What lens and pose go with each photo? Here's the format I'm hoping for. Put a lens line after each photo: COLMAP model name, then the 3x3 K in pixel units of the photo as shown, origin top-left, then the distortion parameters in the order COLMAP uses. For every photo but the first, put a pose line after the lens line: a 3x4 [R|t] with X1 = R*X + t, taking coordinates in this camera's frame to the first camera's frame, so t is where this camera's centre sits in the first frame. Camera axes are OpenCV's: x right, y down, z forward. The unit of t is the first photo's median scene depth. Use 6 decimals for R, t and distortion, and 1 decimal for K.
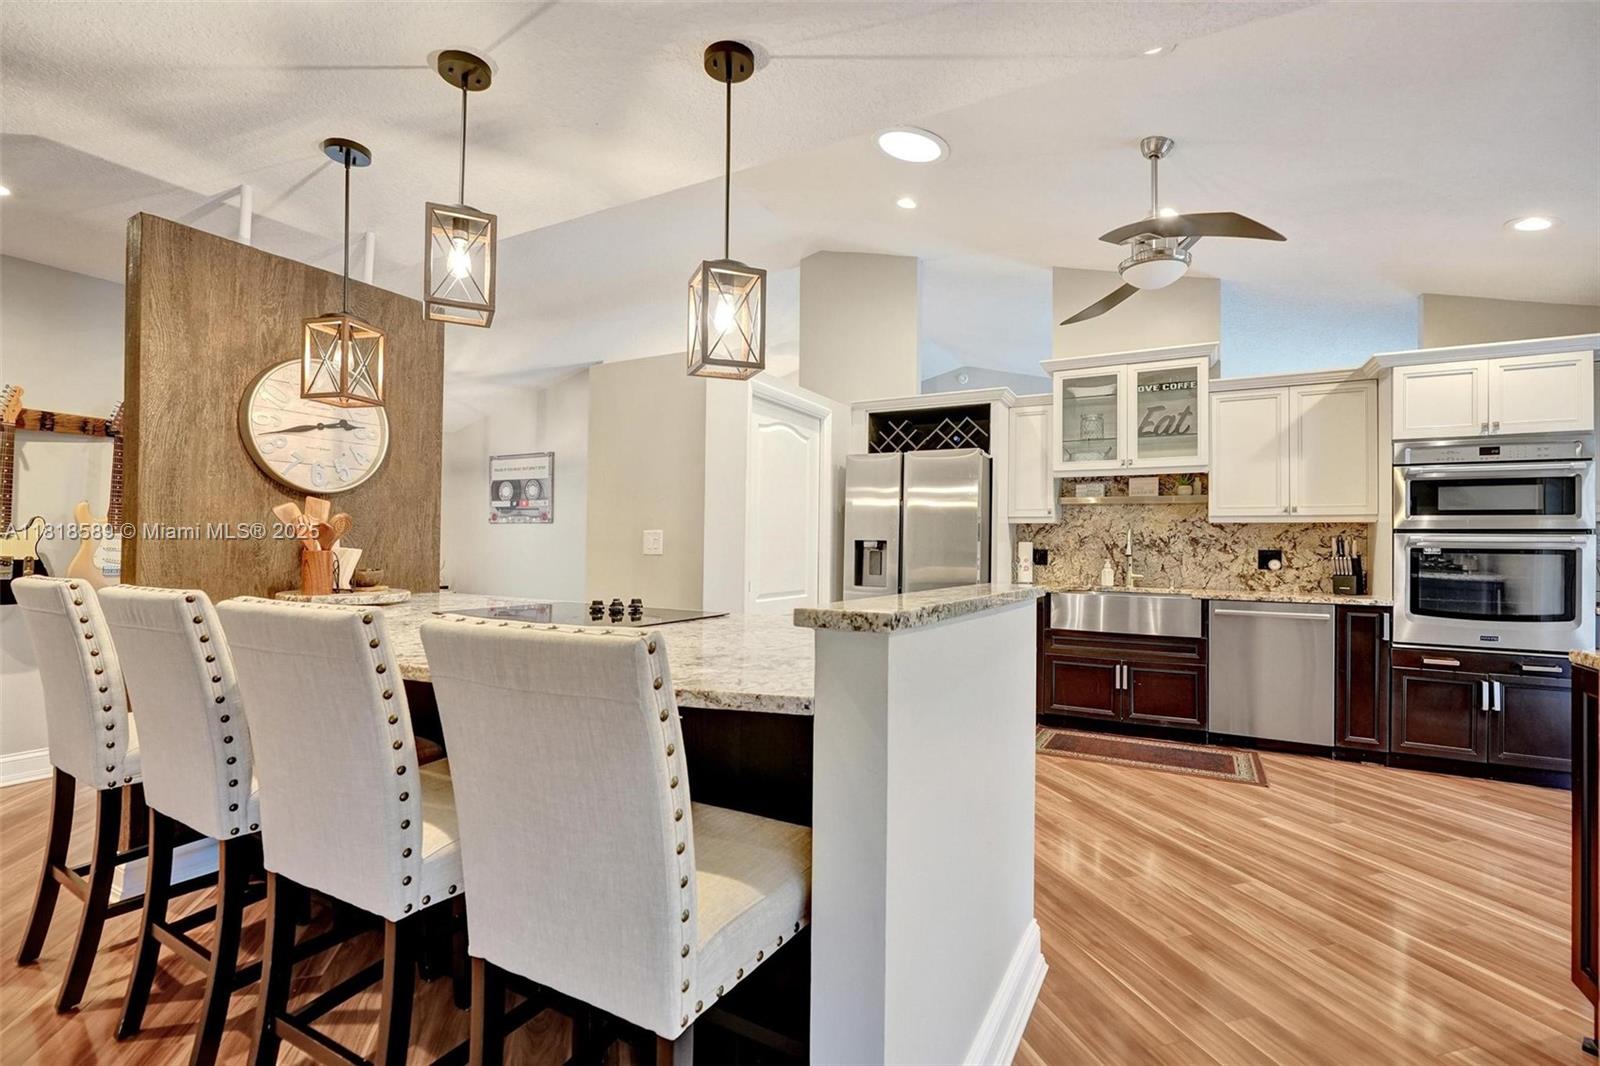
lens RADIAL K [[723.3, 0, 799.5], [0, 723.3, 535.4], [0, 0, 1]] dist [-0.008715, 0.002001]
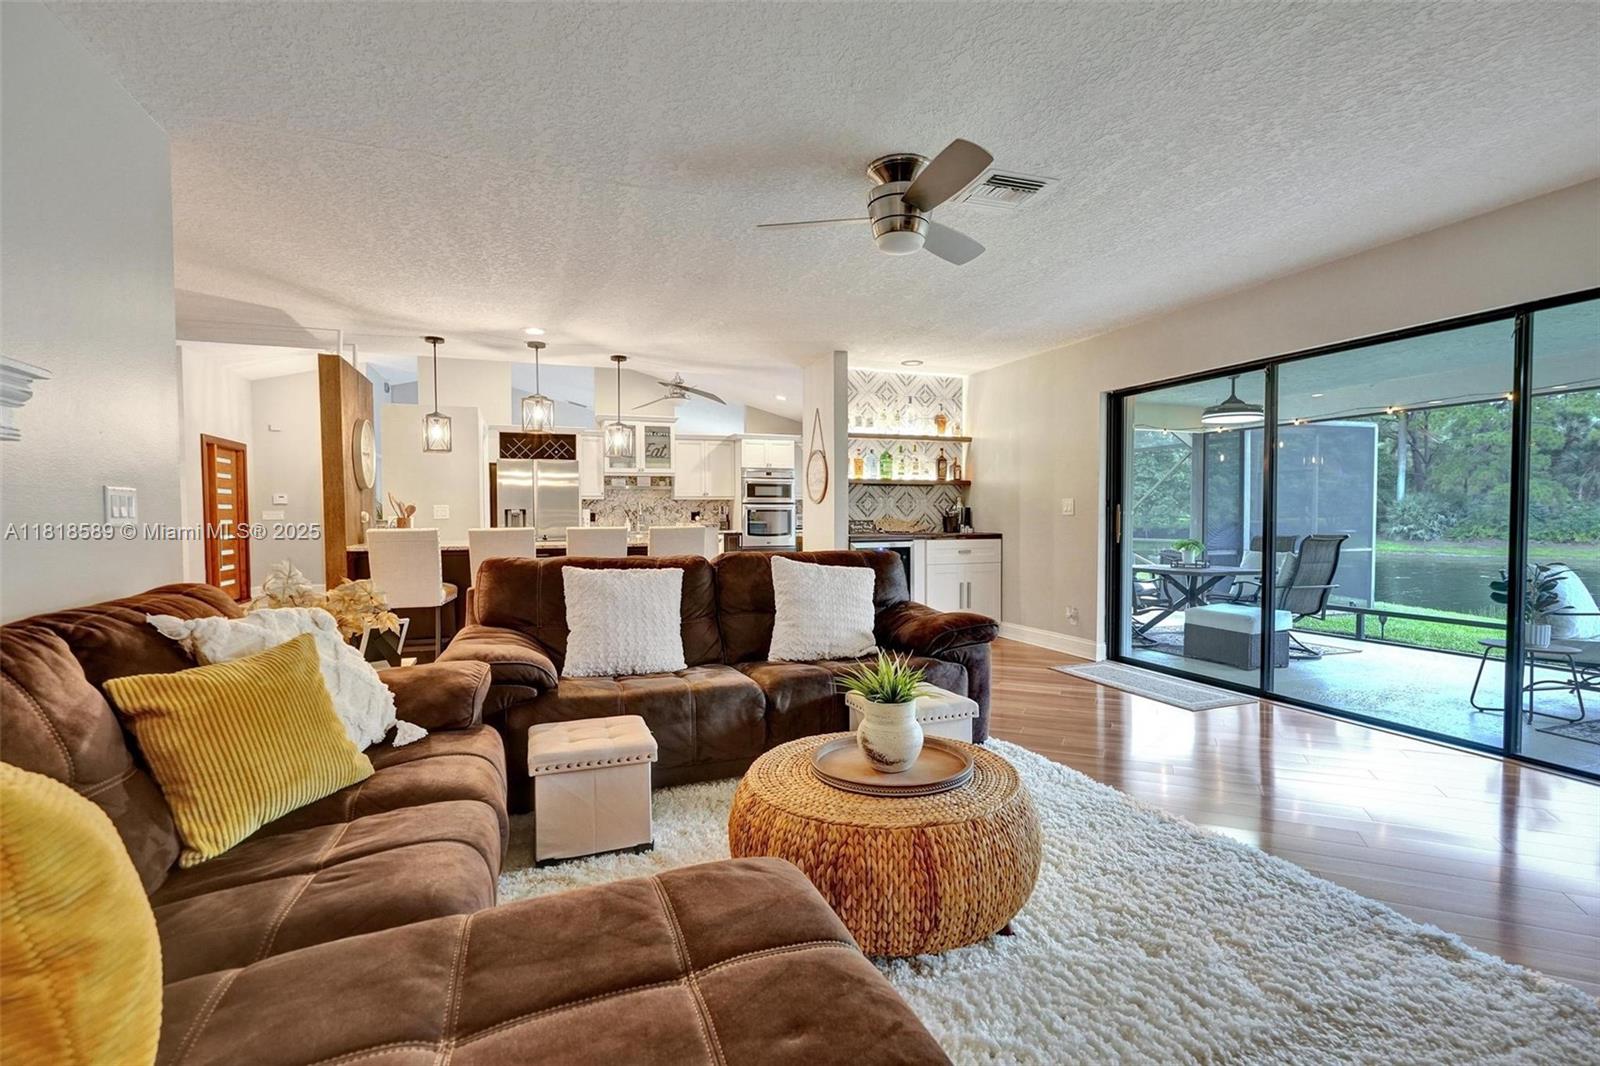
lens RADIAL K [[723.3, 0, 803.5], [0, 723.3, 538.6], [0, 0, 1]] dist [-0.008715, 0.002001]
pose [[0.645208, -0.041941, 0.762855, -0.856470], [0.001274, 0.998550, 0.053821, -0.017118], [-0.764006, -0.033754, 0.644326, -0.710259]]
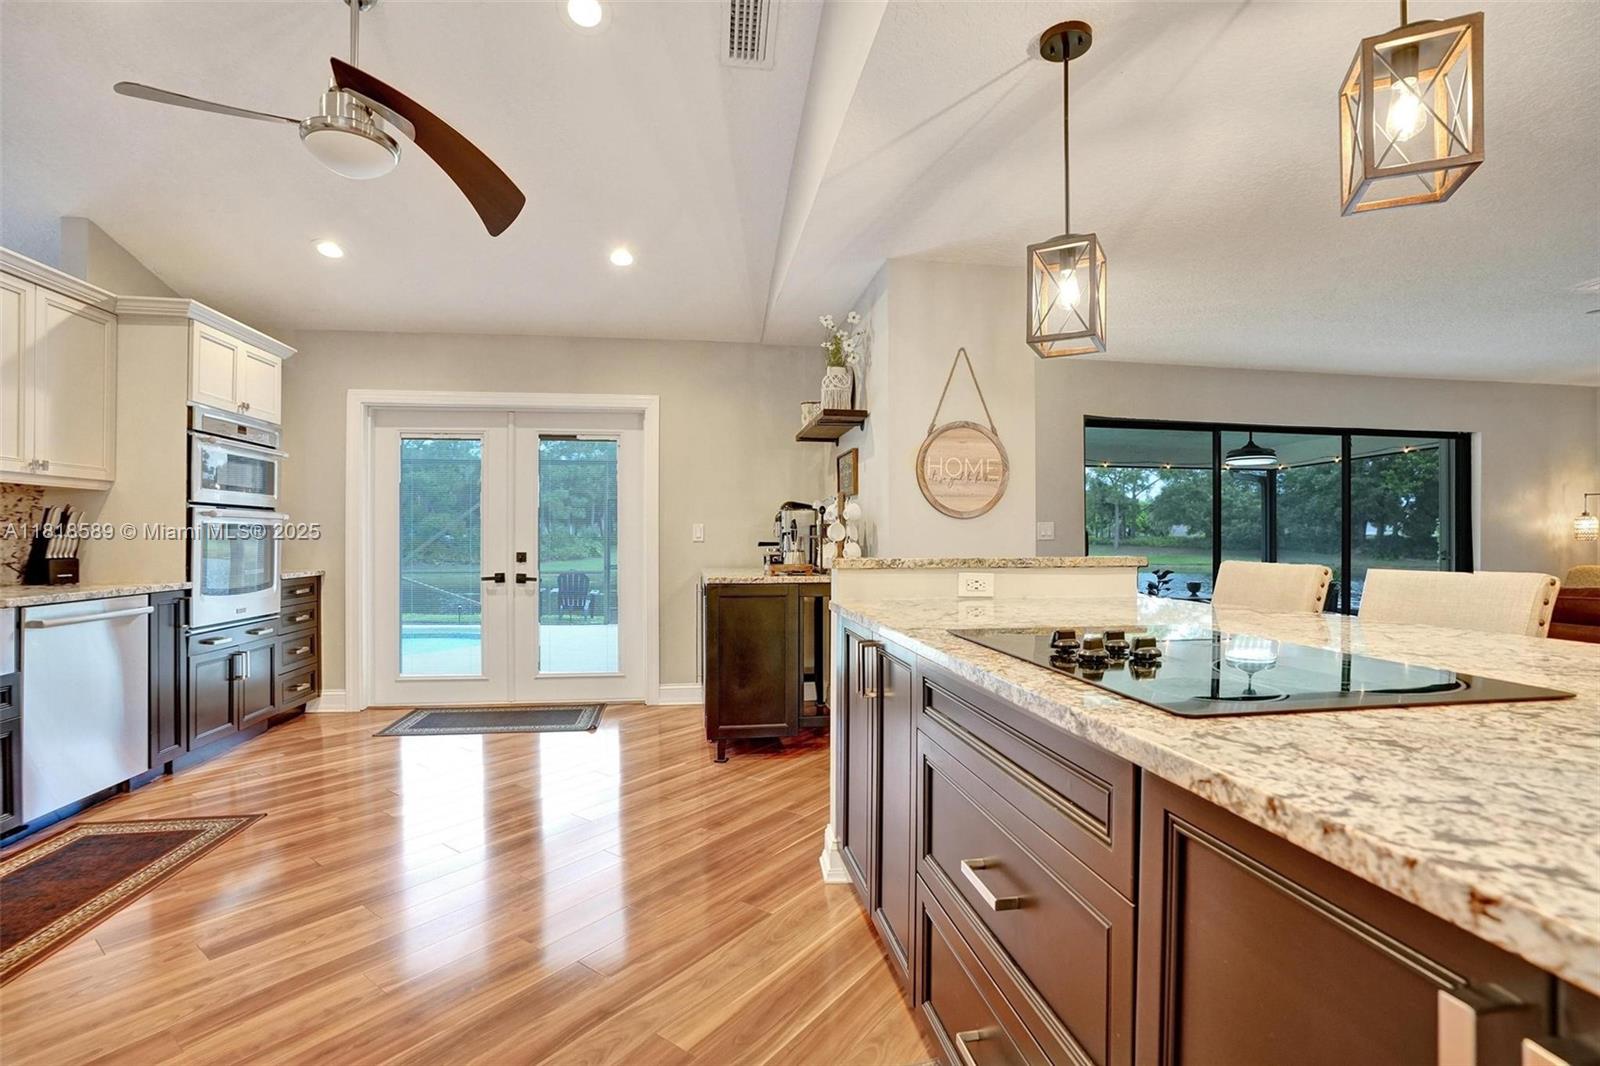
lens RADIAL K [[723.3, 0, 778.4], [0, 723.3, 543.0], [0, 0, 1]] dist [-0.008715, 0.002001]
pose [[-0.585693, -0.021839, 0.810239, -0.275503], [-0.021918, 0.999698, 0.011102, 0.013545], [-0.810236, -0.011257, -0.585995, 0.792867]]
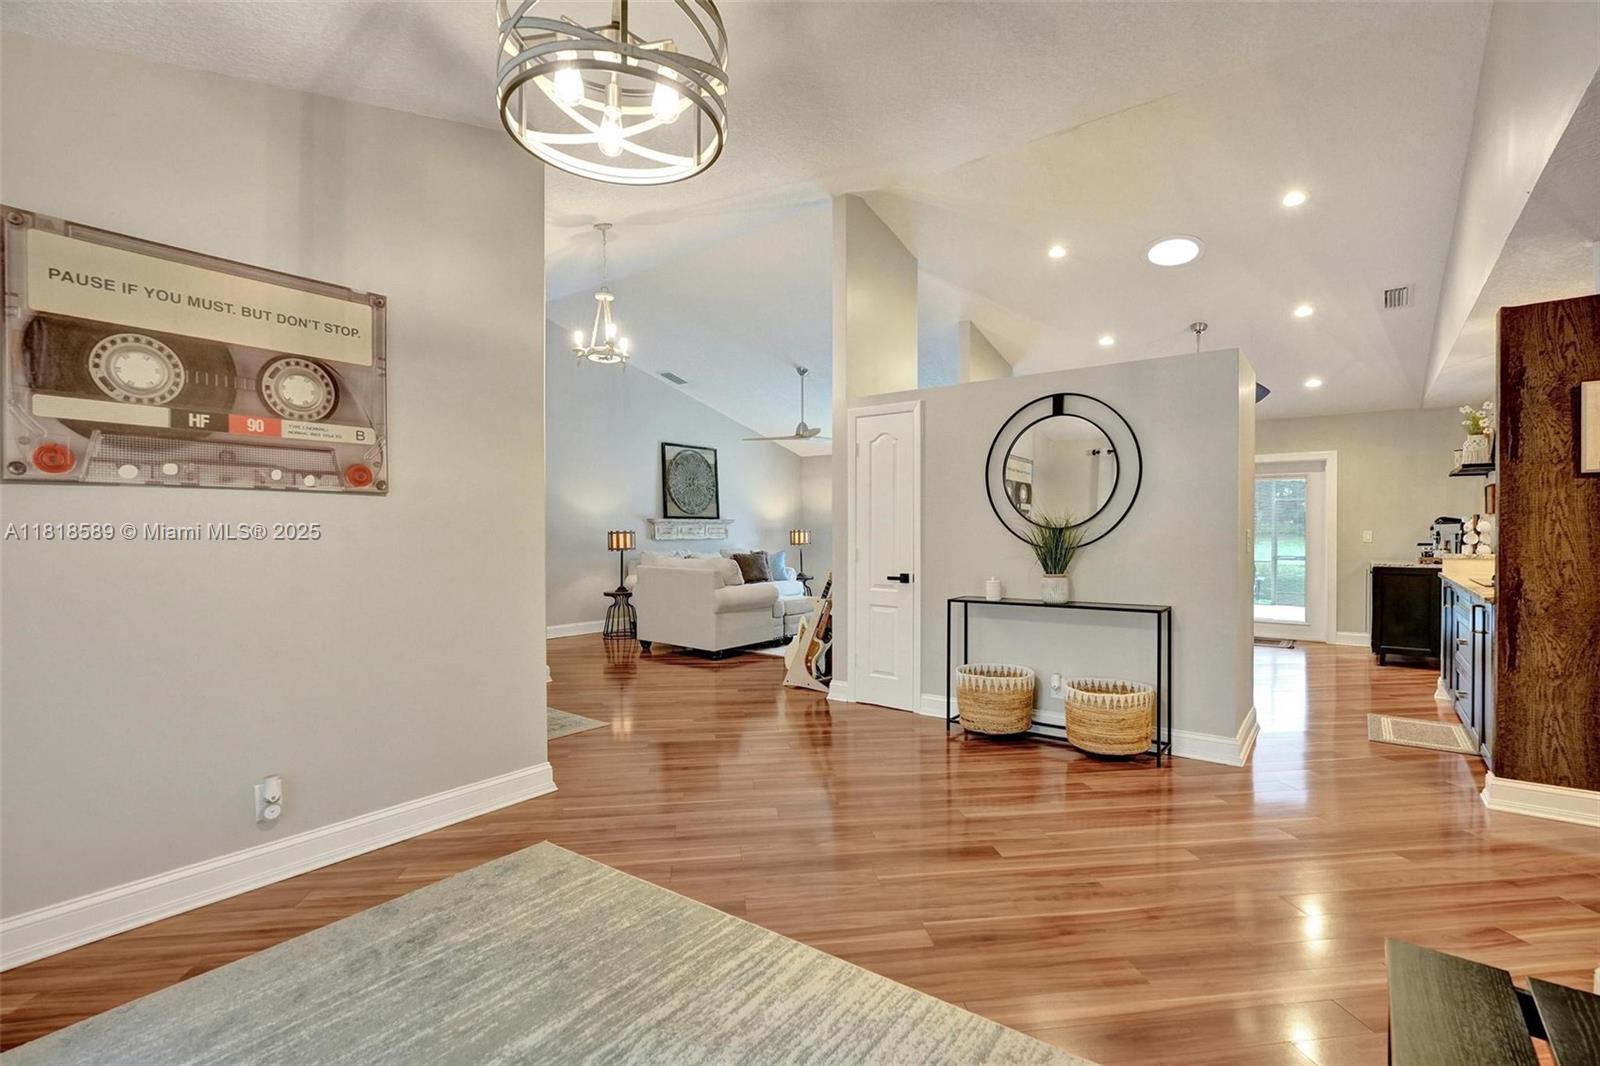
lens RADIAL K [[723.3, 0, 811.7], [0, 723.3, 533.1], [0, 0, 1]] dist [-0.008715, 0.002001]
pose [[0.143829, -0.019586, 0.989409, -1.186177], [-0.013734, 0.999668, 0.021785, -0.014814], [-0.989507, -0.016722, 0.143512, 1.302692]]
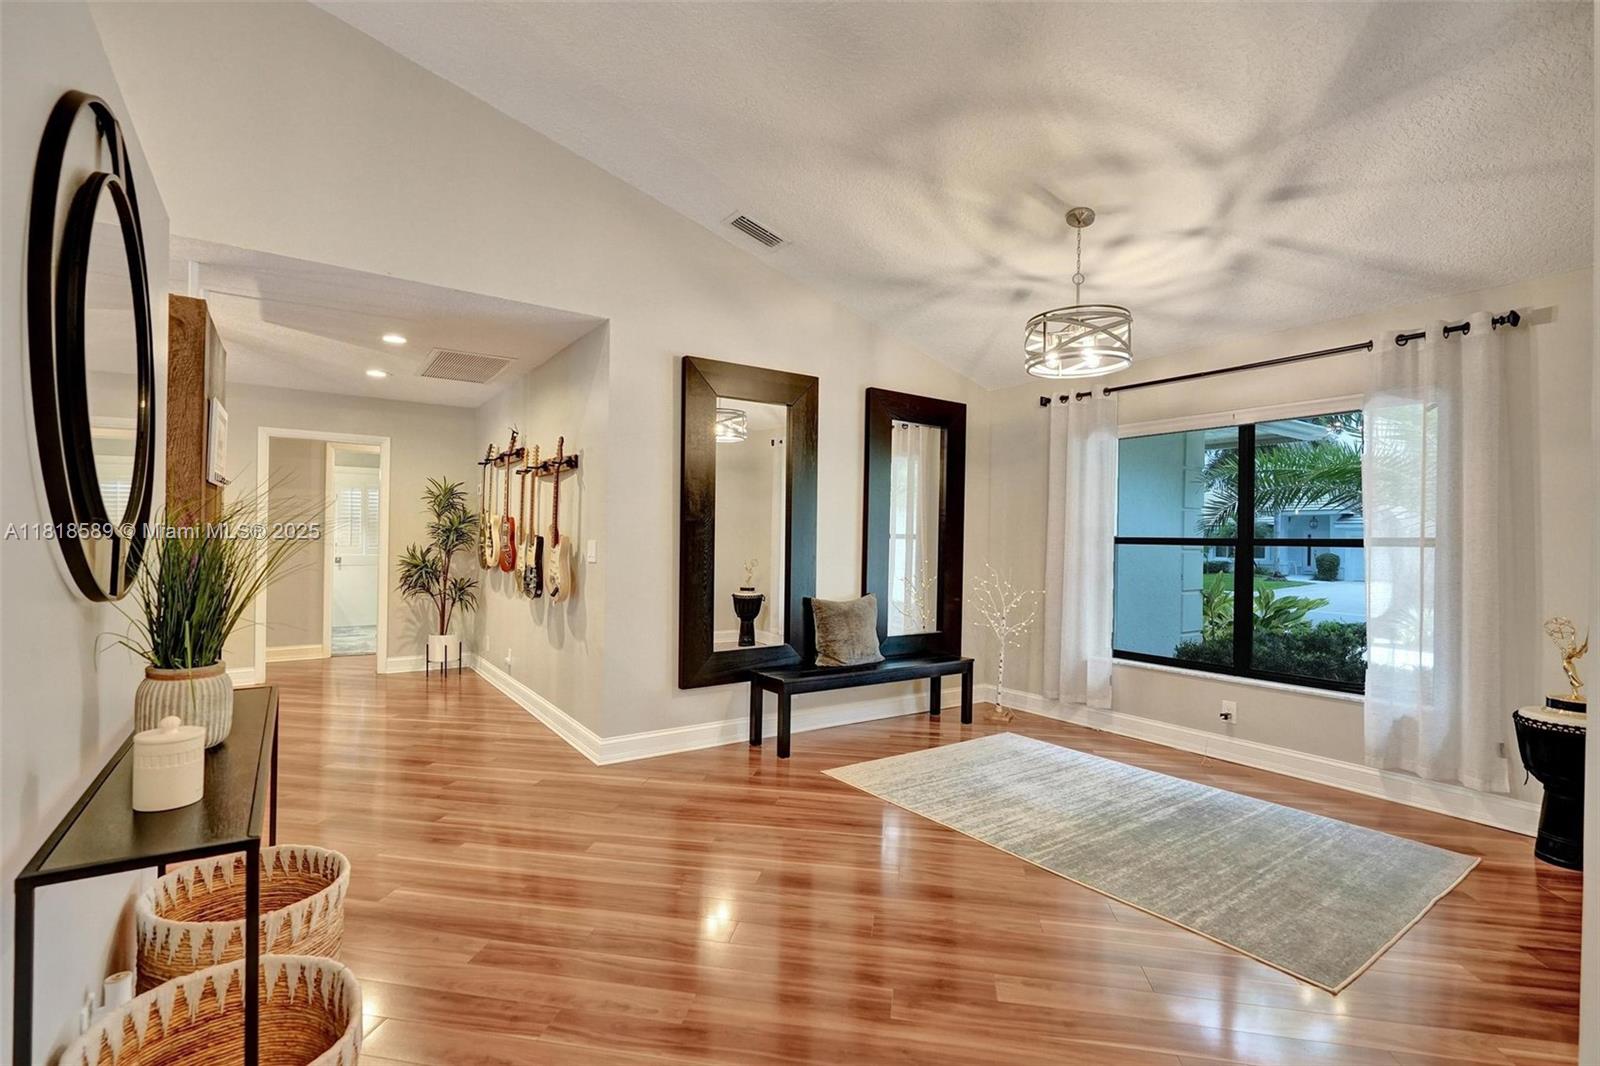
lens RADIAL K [[723.3, 0, 792.6], [0, 723.3, 538.9], [0, 0, 1]] dist [-0.008715, 0.002001]
pose [[-0.447359, -0.020558, -0.894118, -0.026083], [-0.008905, 0.999789, -0.018532, 0.002224], [0.894310, -0.000328, -0.447447, 1.522833]]
